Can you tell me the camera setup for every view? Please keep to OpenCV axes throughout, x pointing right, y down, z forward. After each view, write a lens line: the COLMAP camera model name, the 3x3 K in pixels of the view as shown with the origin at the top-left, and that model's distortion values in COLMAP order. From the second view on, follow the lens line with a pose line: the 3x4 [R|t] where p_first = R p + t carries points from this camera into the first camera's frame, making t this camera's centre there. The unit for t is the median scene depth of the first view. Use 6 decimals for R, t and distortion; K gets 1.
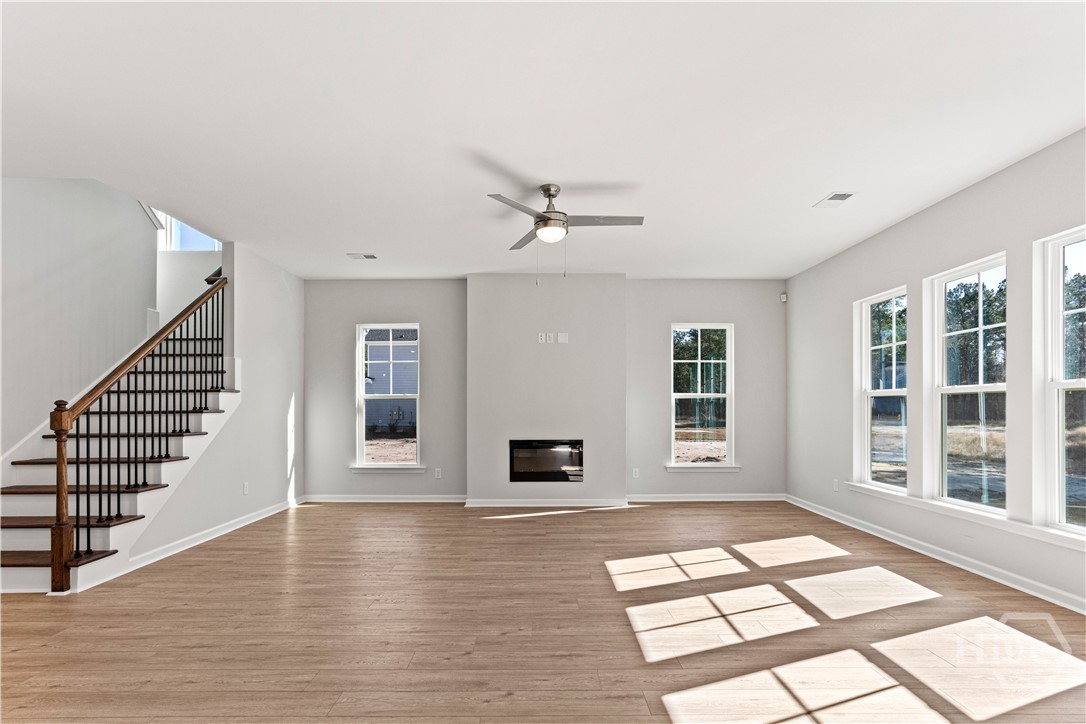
lens RADIAL K [[547.6, 0, 536.7], [0, 547.6, 408.3], [0, 0, 1]] dist [-0.042851, 0.031277]
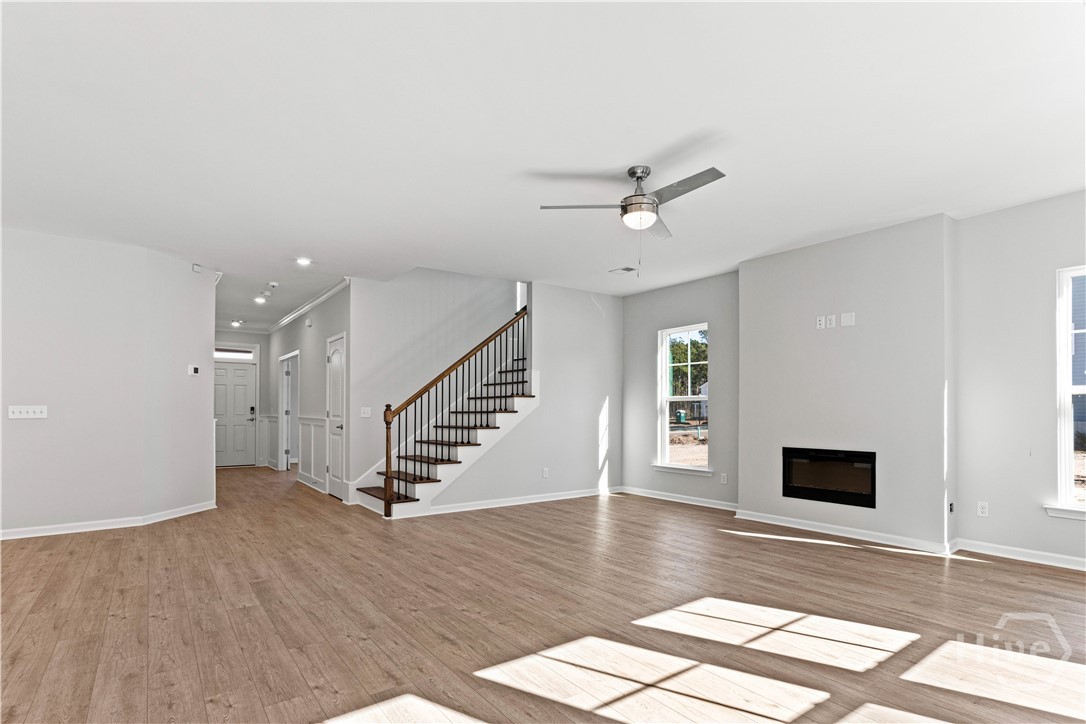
lens RADIAL K [[536.3, 0, 537.5], [0, 536.3, 404.8], [0, 0, 1]] dist [-0.028064, 0.001312]
pose [[0.587926, -0.005657, -0.808895, 0.555804], [-0.001783, 0.999964, -0.008289, -0.000612], [0.808913, 0.006315, 0.587894, 0.284812]]
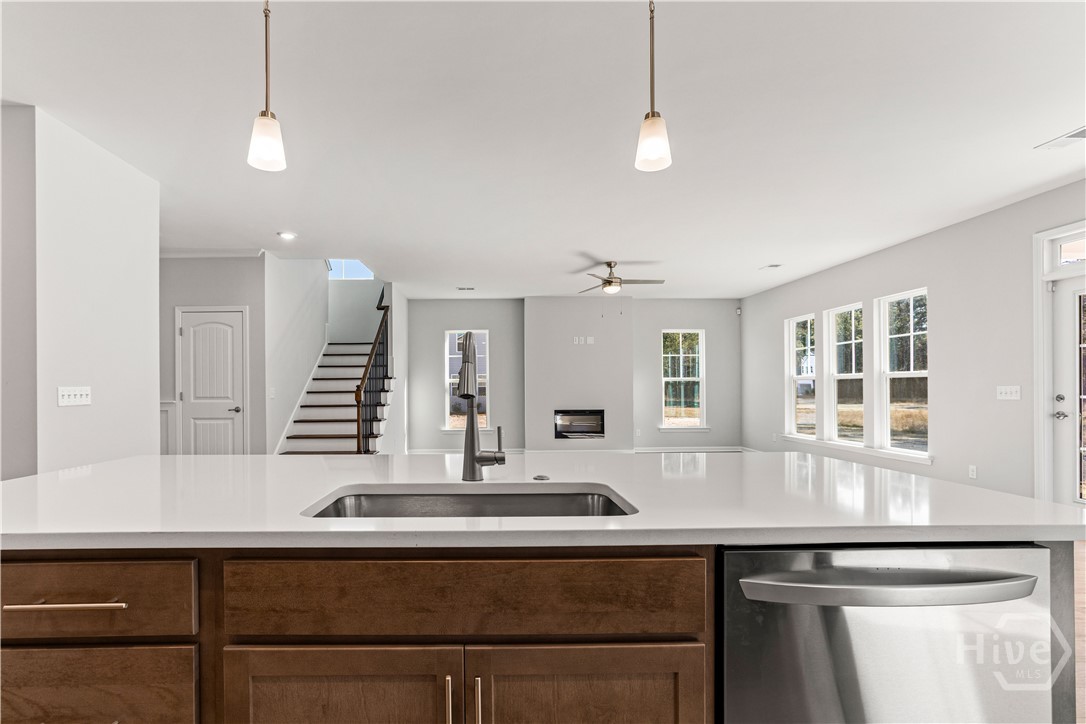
lens RADIAL K [[544.6, 0, 495.7], [0, 544.6, 399.2], [0, 0, 1]] dist [-0.020161, 0.001798]
pose [[0.999888, -0.005009, 0.014099, -0.319723], [0.004745, 0.999813, 0.018722, 0.001093], [-0.014191, -0.018653, 0.999725, -0.646562]]
